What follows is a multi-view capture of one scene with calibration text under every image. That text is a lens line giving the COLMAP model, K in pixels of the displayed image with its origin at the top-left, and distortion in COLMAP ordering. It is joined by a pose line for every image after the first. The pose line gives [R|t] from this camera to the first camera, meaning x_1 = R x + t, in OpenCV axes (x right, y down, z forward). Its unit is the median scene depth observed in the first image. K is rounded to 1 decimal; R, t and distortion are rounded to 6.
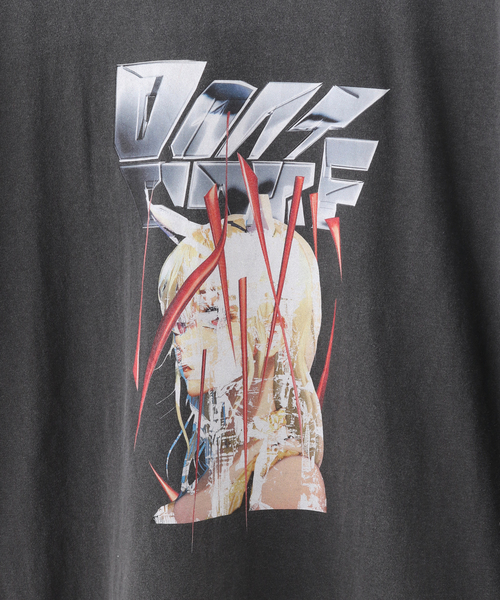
lens RADIAL K [[1964.8, 0, 244.0], [0, 1964.8, 298.6], [0, 0, 1]] dist [0.086403, 0.000000]
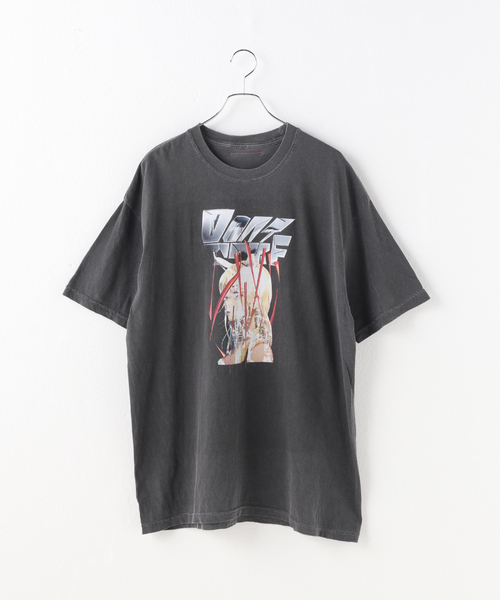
lens RADIAL K [[1964.8, 0, 247.5], [0, 1964.8, 304.0], [0, 0, 1]] dist [0.086403, 0.000000]
pose [[0.987434, -0.002694, 0.158011, -0.467745], [0.011250, 0.998516, -0.053279, 0.180982], [-0.157633, 0.054388, 0.985999, -1.926587]]
